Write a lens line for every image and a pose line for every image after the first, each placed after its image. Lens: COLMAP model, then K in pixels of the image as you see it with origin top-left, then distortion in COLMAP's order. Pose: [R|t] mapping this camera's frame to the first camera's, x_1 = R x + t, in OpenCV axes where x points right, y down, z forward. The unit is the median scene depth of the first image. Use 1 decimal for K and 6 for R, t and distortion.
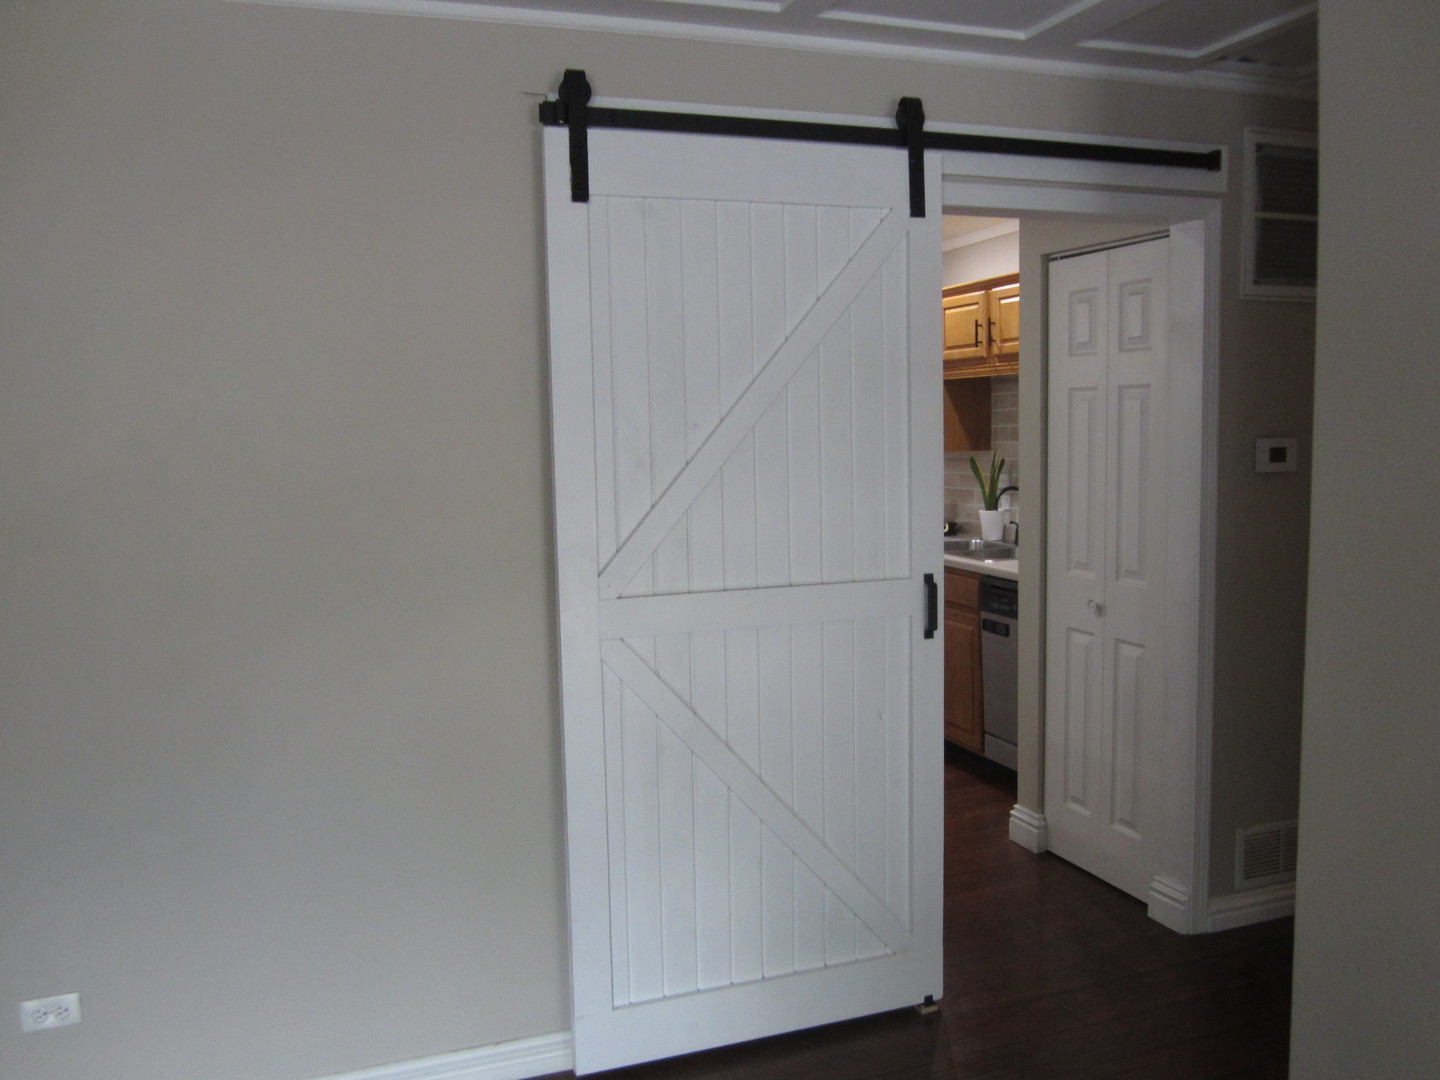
lens RADIAL K [[1158.7, 0, 750.9], [0, 1158.7, 529.2], [0, 0, 1]] dist [-0.060108, 0.058520]
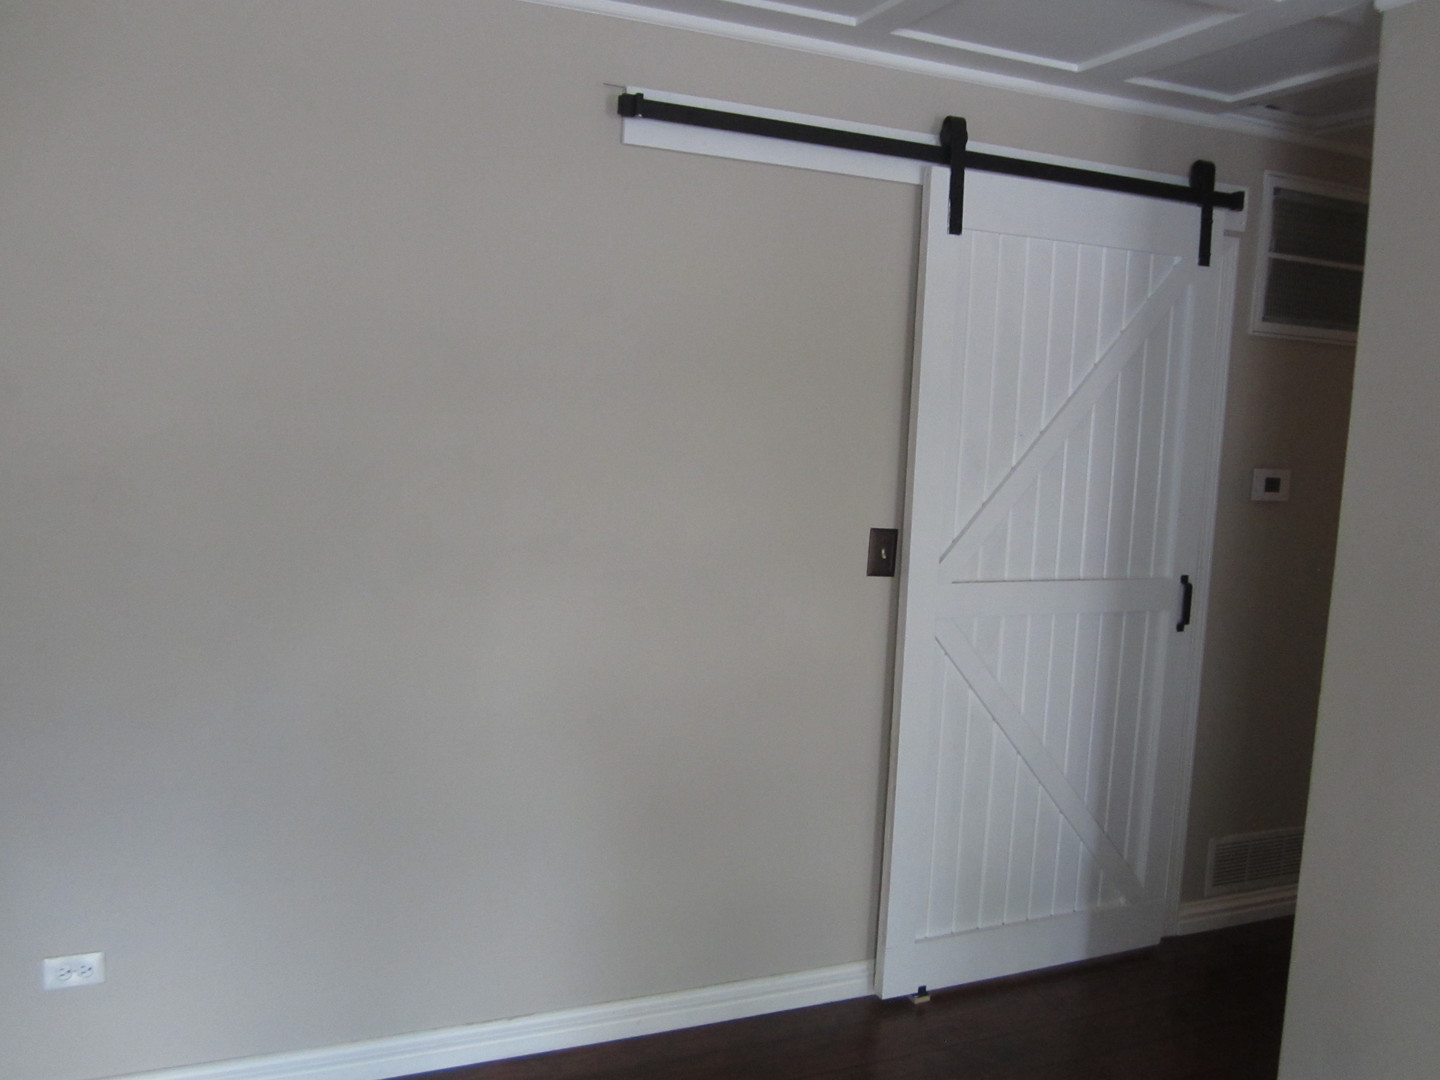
lens RADIAL K [[1189.6, 0, 716.2], [0, 1189.6, 544.8], [0, 0, 1]] dist [-0.050116, 0.025820]
pose [[0.996074, 0.056047, 0.068522, -0.135622], [-0.056980, 0.998306, 0.011744, 0.007233], [-0.067747, -0.015602, 0.997581, -0.048465]]
